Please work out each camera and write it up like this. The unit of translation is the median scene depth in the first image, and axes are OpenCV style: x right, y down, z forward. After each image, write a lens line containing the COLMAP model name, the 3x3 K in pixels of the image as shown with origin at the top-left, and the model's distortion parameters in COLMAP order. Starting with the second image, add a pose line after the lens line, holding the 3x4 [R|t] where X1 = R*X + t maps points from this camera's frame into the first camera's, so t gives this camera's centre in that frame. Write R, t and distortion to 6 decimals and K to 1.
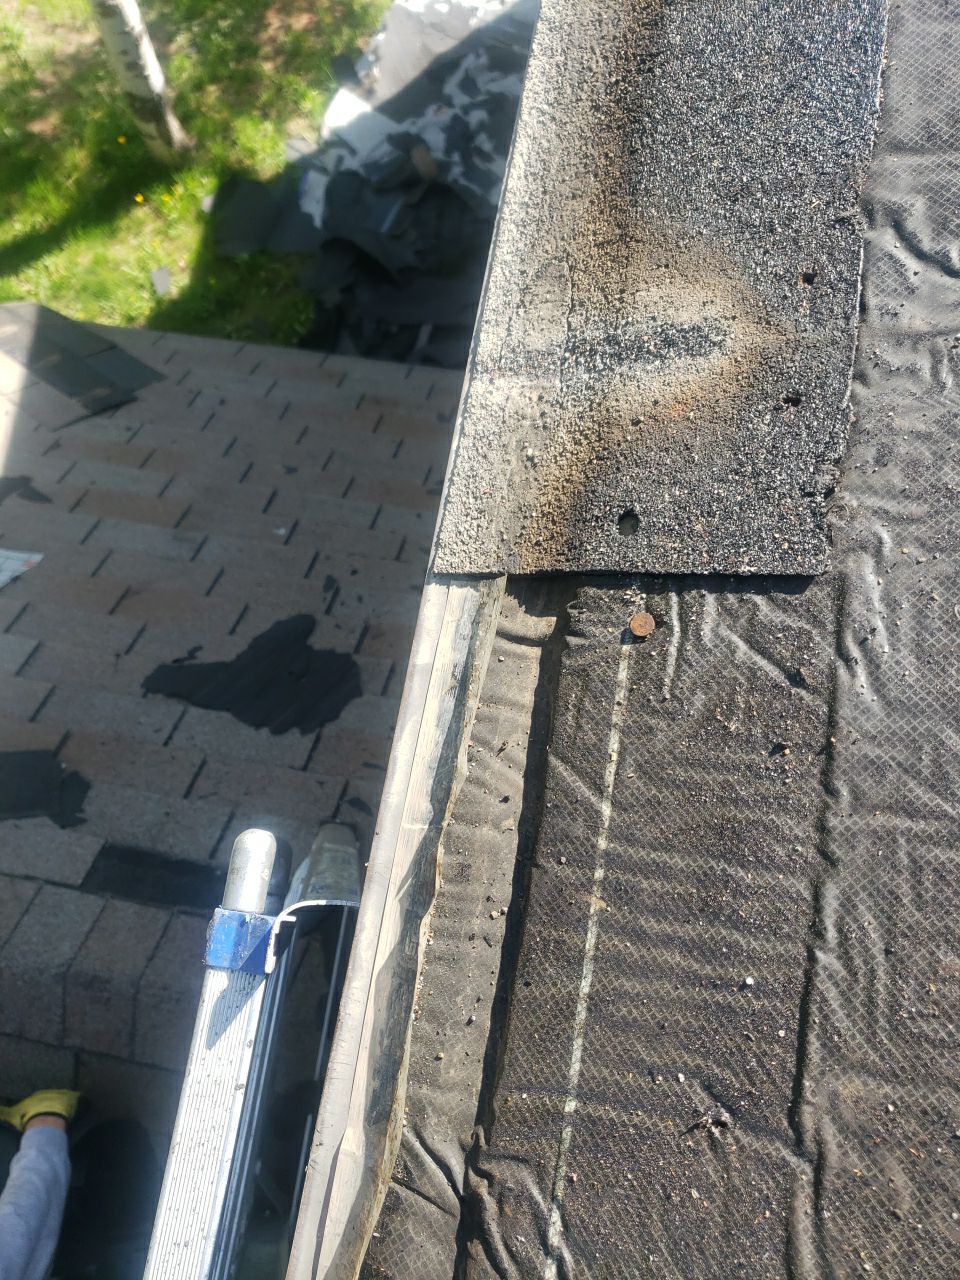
lens RADIAL K [[1031.2, 0, 490.5], [0, 1031.2, 688.0], [0, 0, 1]] dist [0.001793, 0.017054]
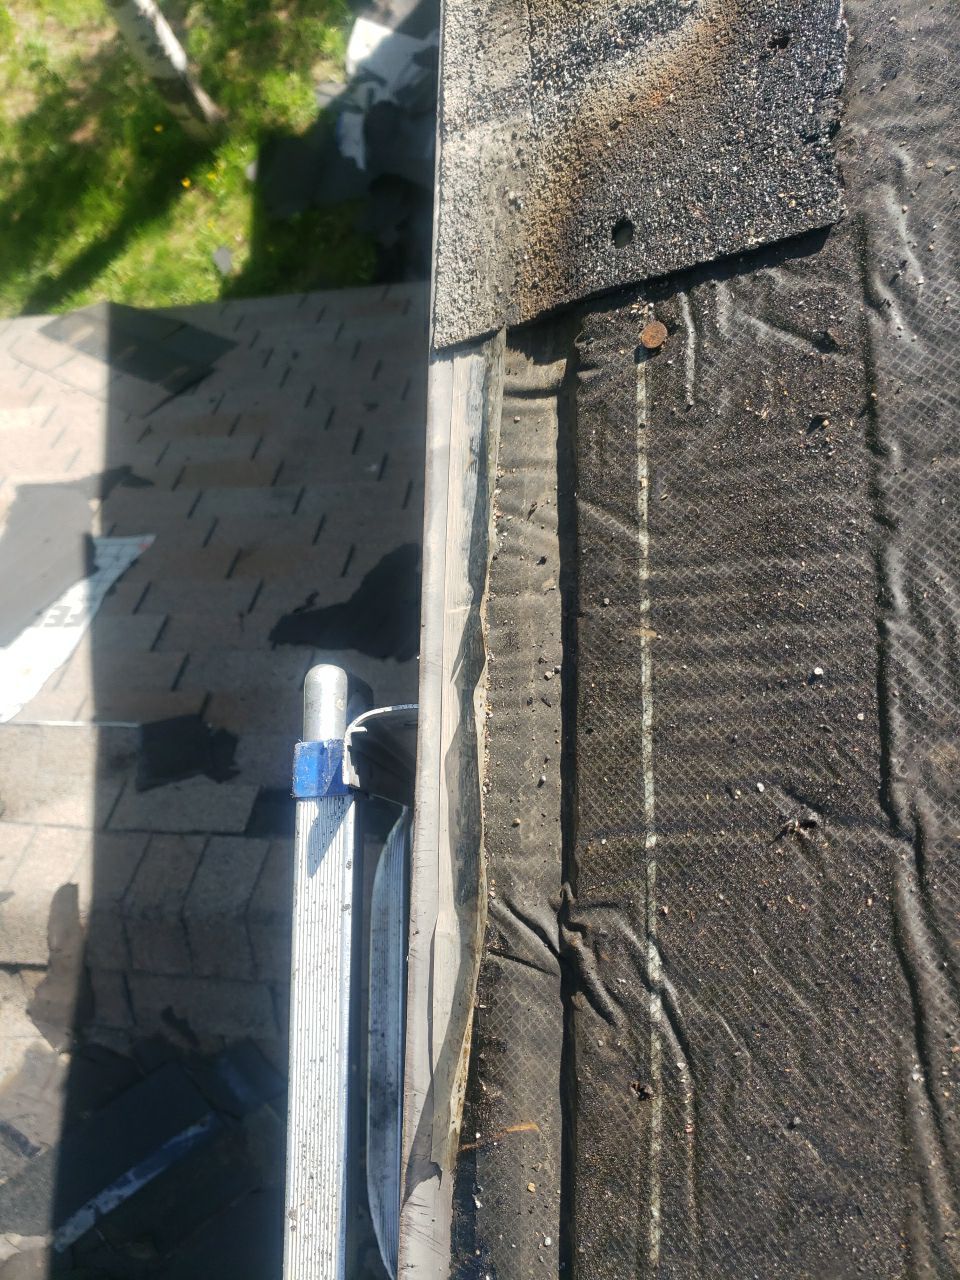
lens RADIAL K [[1031.2, 0, 490.5], [0, 1031.2, 688.0], [0, 0, 1]] dist [0.001793, 0.017054]
pose [[0.974552, -0.175792, -0.139088, 0.081565], [0.185299, 0.980937, 0.058542, 0.167561], [0.126145, -0.082826, 0.988548, 0.054552]]
